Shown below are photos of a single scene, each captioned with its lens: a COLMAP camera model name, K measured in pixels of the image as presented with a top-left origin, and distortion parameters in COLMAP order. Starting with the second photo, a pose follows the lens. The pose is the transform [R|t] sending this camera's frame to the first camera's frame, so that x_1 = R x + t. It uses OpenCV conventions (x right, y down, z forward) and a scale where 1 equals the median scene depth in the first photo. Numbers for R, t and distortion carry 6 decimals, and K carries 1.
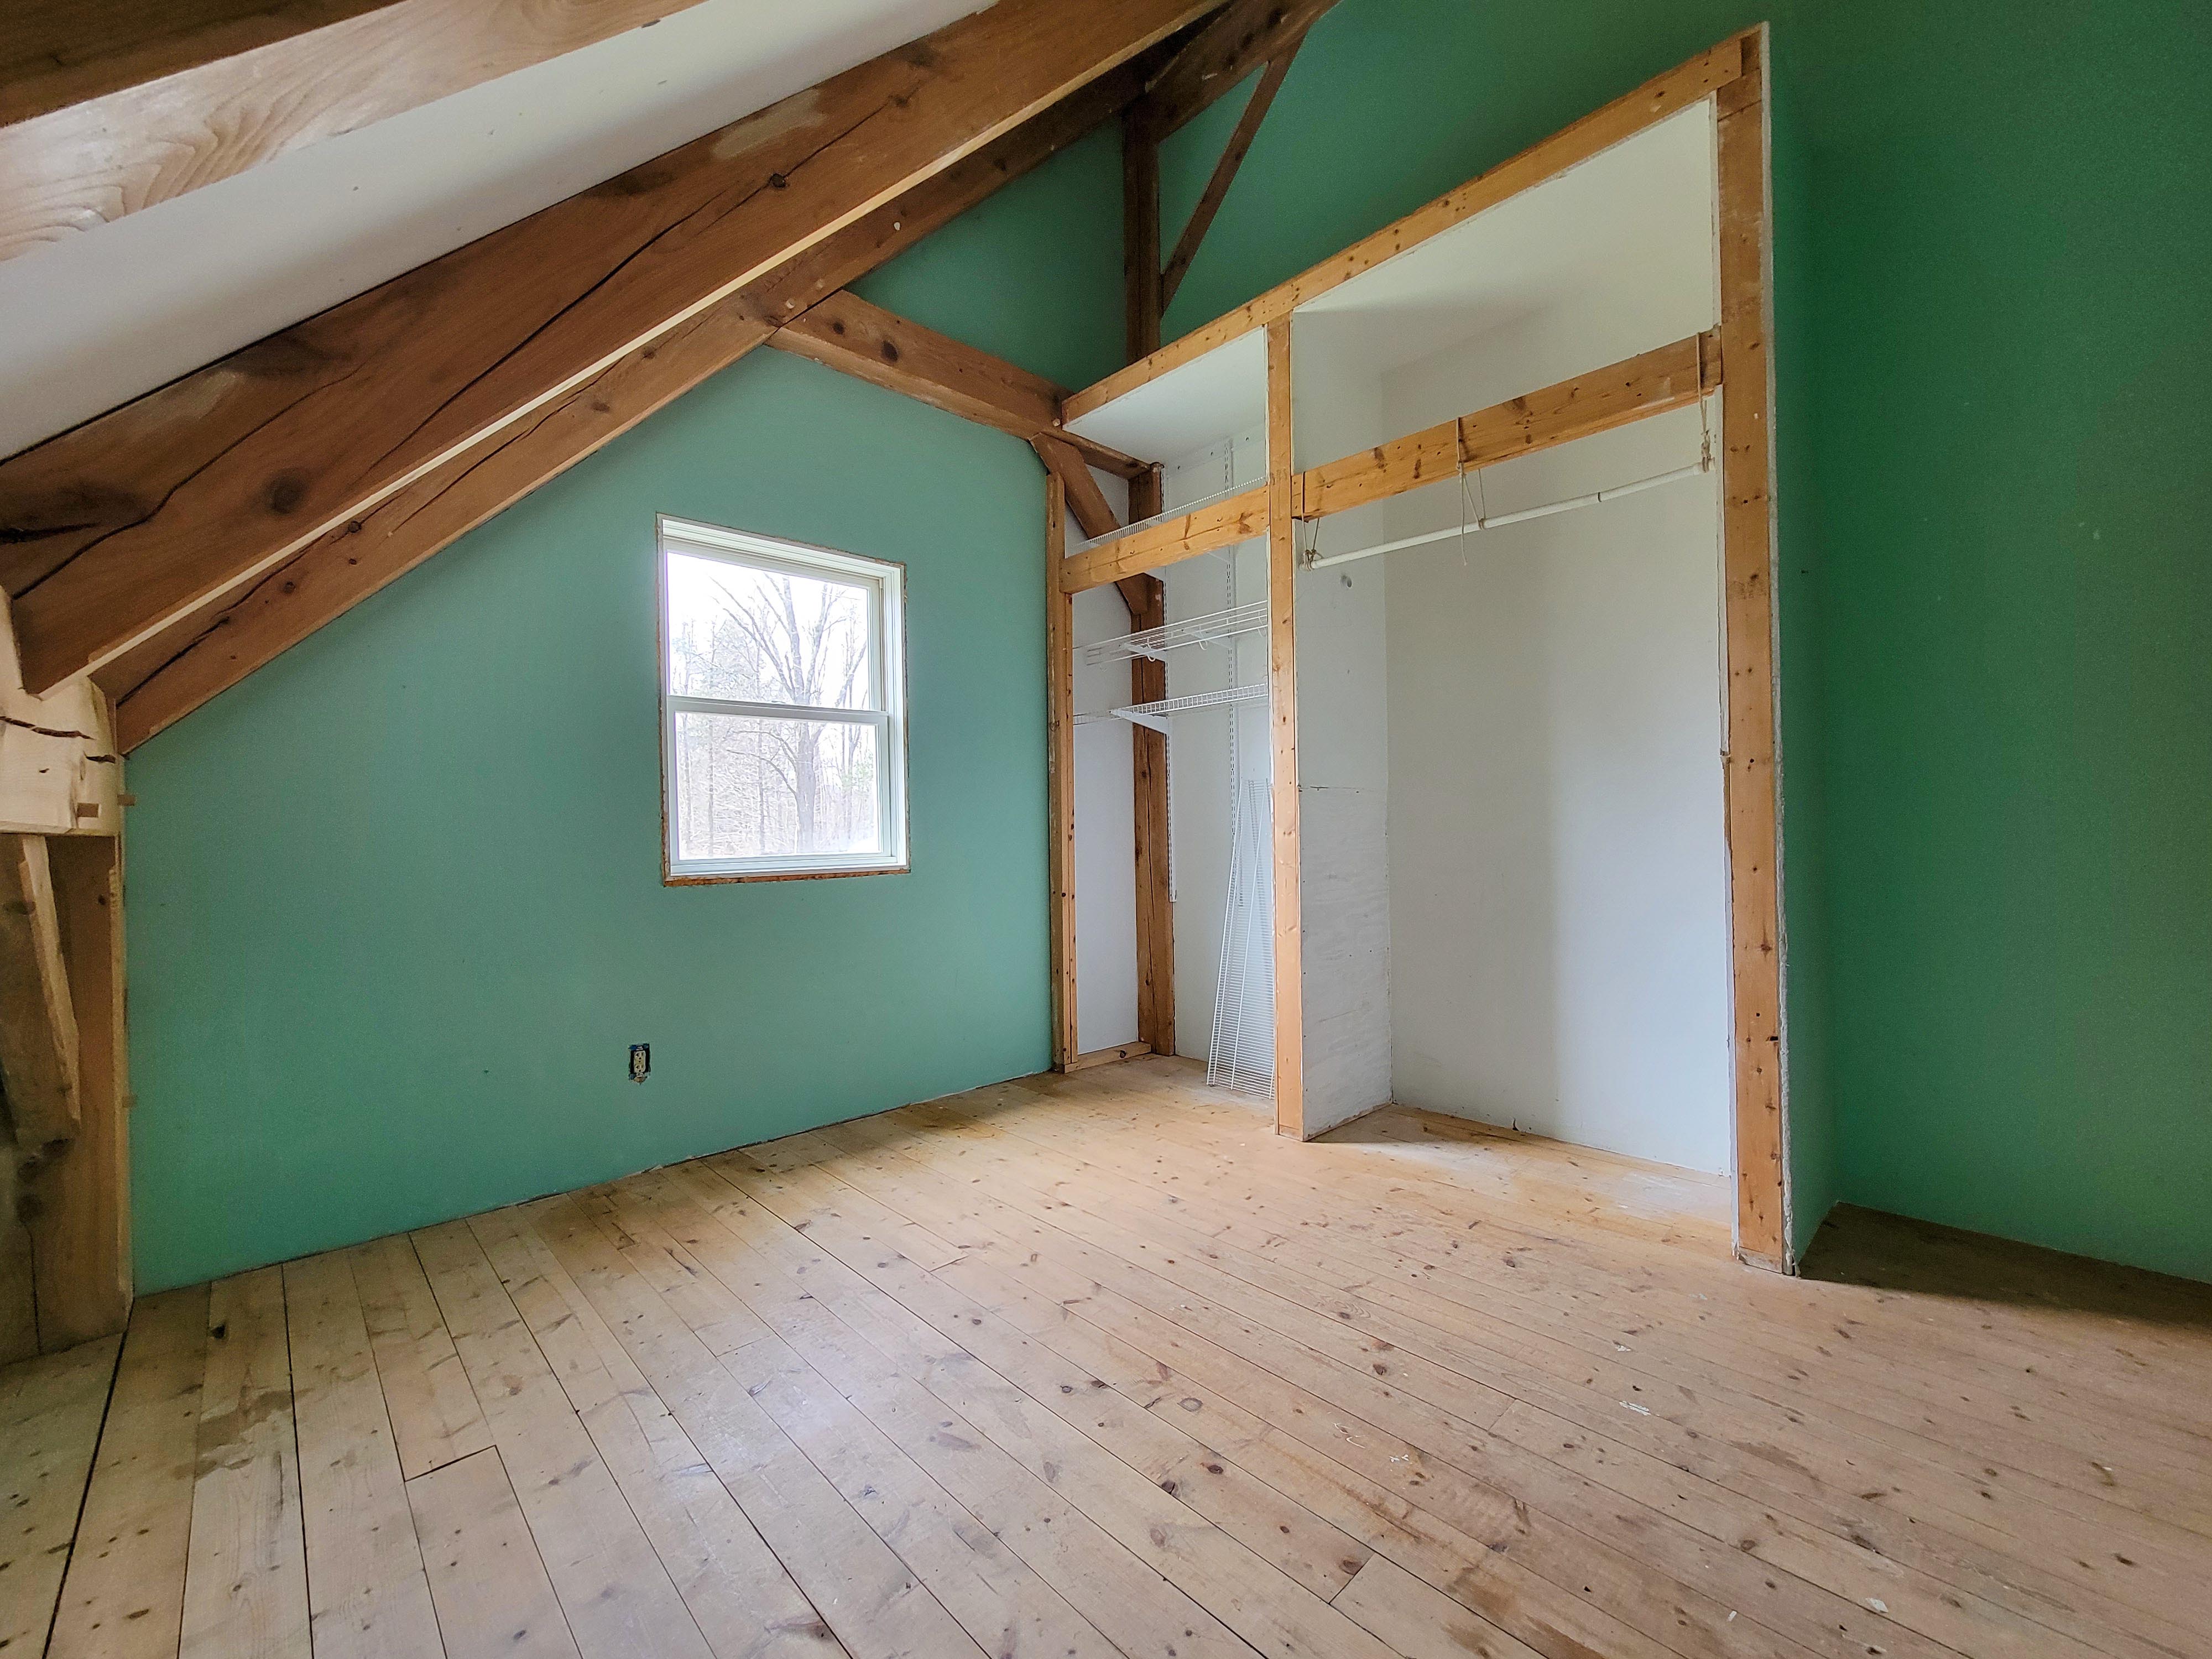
lens RADIAL K [[904.1, 0, 1113.1], [0, 904.1, 830.8], [0, 0, 1]] dist [-0.005142, 0.002451]
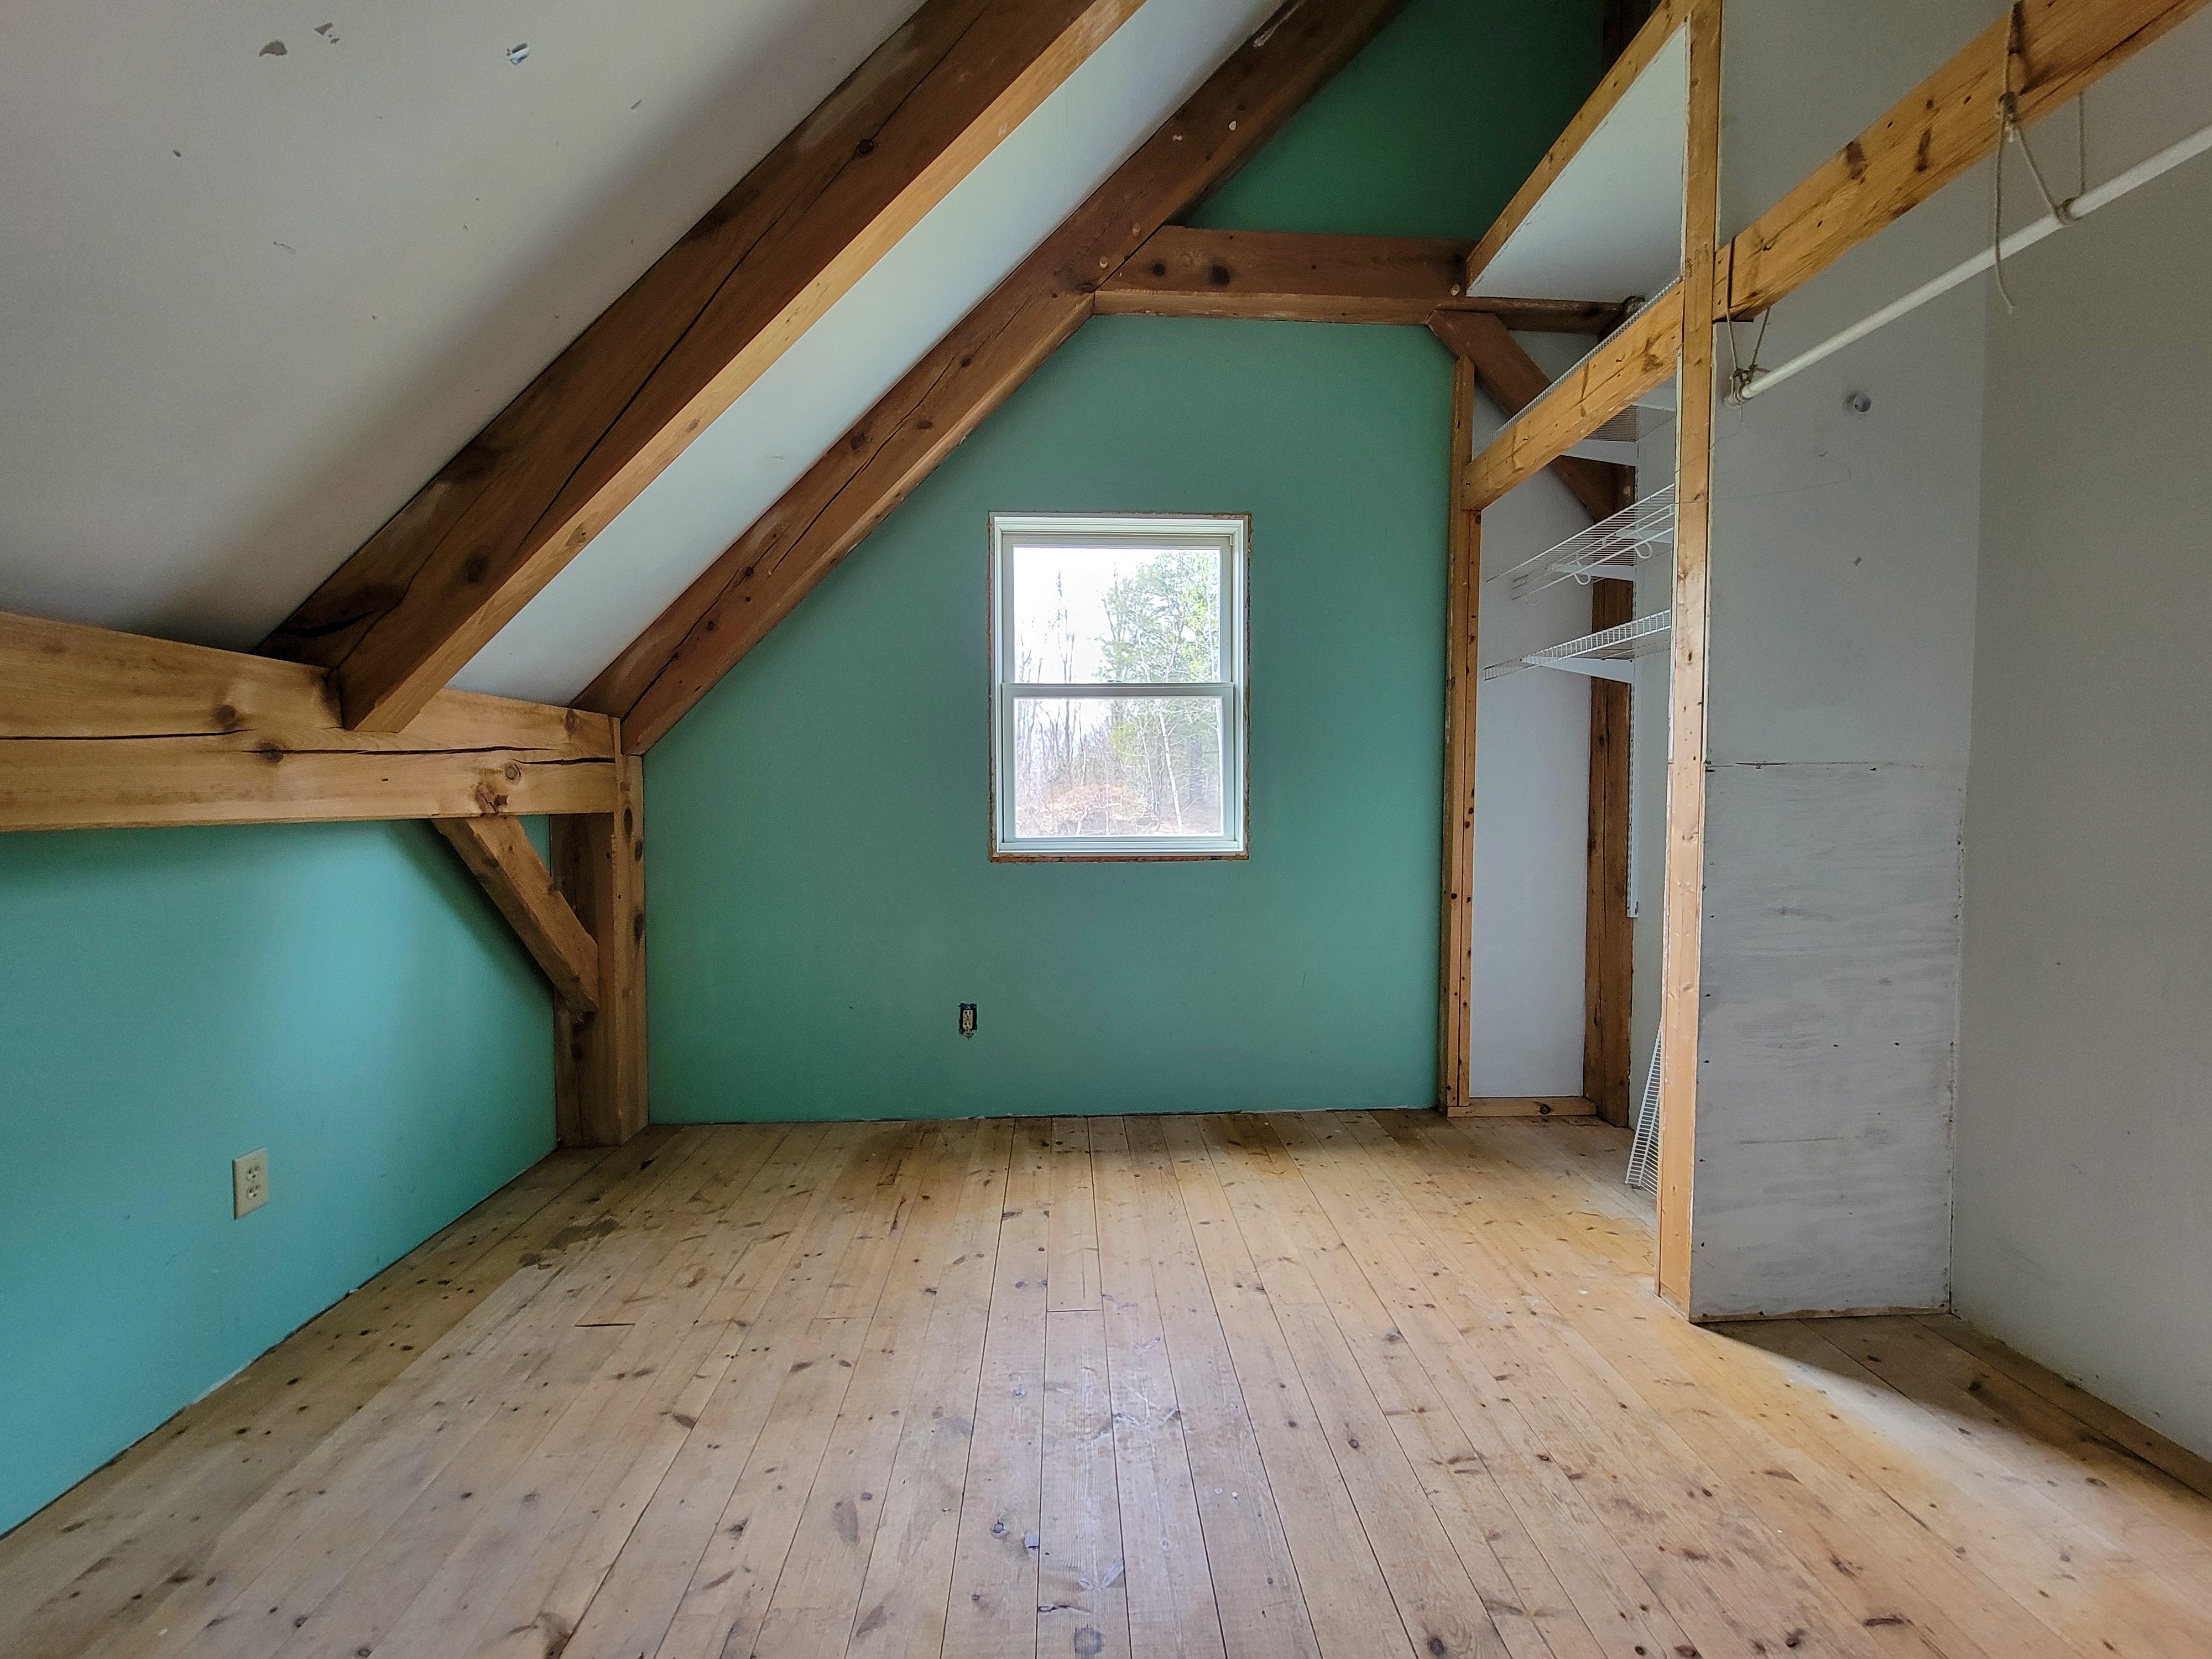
lens RADIAL K [[904.1, 0, 1106.4], [0, 904.1, 832.4], [0, 0, 1]] dist [-0.005142, 0.002451]
pose [[0.761994, 0.040080, -0.646343, 0.294516], [-0.011299, 0.998754, 0.048612, -0.027105], [0.647486, -0.029739, 0.761497, 0.259995]]
